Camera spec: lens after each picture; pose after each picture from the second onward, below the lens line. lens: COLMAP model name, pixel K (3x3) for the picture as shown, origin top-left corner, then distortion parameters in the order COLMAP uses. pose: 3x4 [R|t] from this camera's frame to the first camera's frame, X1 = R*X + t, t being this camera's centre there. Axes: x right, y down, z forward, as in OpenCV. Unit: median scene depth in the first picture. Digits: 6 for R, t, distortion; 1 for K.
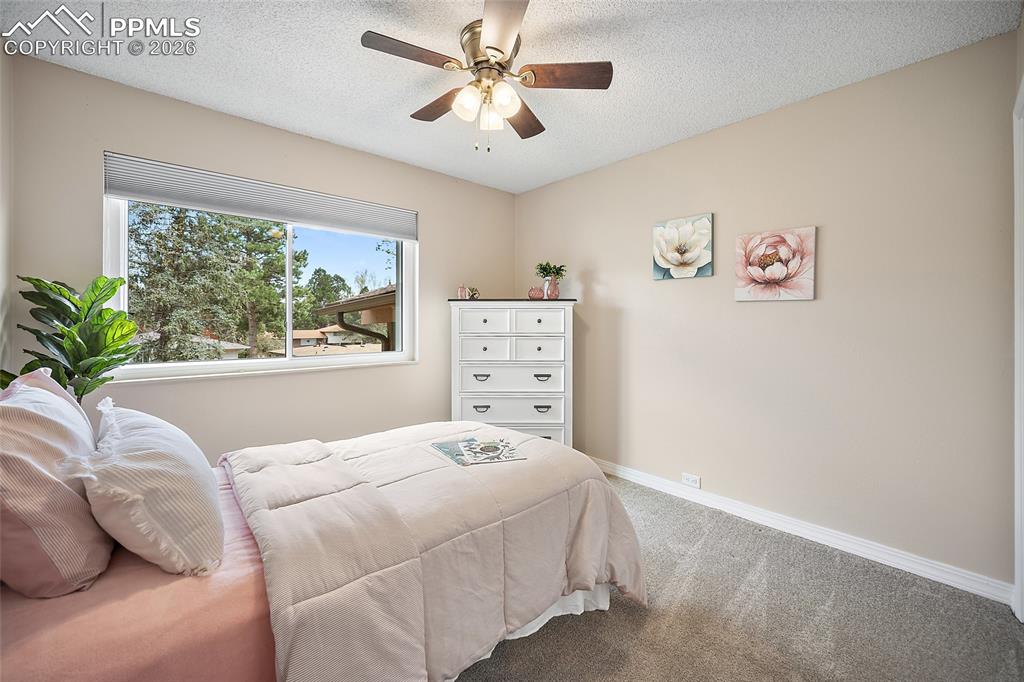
lens RADIAL K [[408.7, 0, 510.1], [0, 408.7, 335.5], [0, 0, 1]] dist [0.001452, 0.000073]
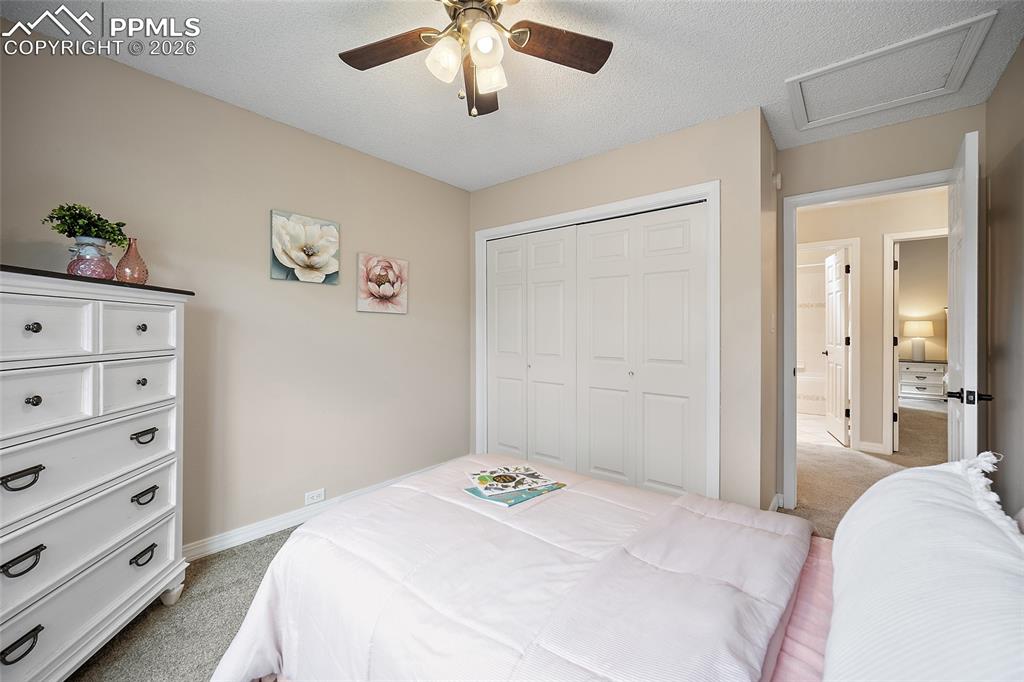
lens RADIAL K [[408.7, 0, 508.1], [0, 408.7, 328.0], [0, 0, 1]] dist [0.001452, 0.000073]
pose [[-0.122783, 0.001793, 0.992432, -0.569289], [0.025827, 0.999665, 0.001389, -0.027926], [-0.992097, 0.025802, -0.122788, 0.700750]]
